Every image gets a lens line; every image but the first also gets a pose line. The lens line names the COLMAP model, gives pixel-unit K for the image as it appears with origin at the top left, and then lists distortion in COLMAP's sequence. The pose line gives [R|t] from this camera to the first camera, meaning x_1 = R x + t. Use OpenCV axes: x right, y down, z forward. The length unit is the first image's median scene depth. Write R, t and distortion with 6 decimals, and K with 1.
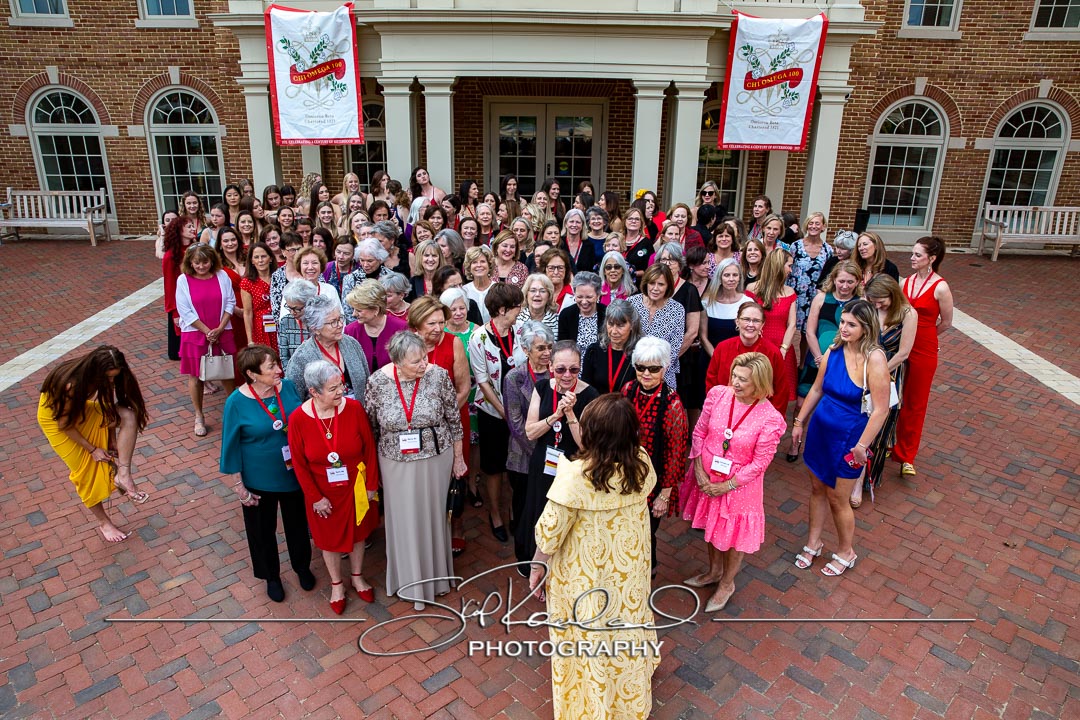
lens RADIAL K [[751.6, 0, 539.9], [0, 751.6, 362.6], [0, 0, 1]] dist [-0.104463, 0.086353]
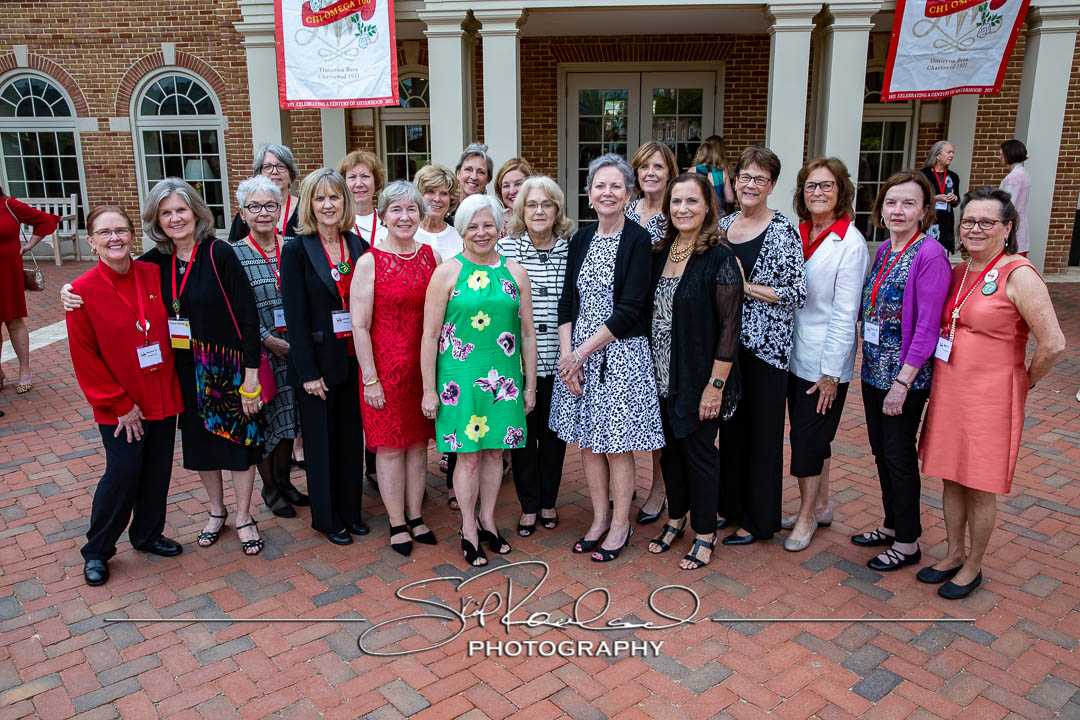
lens RADIAL K [[893.5, 0, 536.7], [0, 893.5, 363.0], [0, 0, 1]] dist [-0.067055, 0.105123]
pose [[0.996231, -0.000232, -0.086744, -0.018859], [-0.009176, 0.994104, -0.108043, 0.045429], [0.086257, 0.108432, 0.990355, 0.127150]]
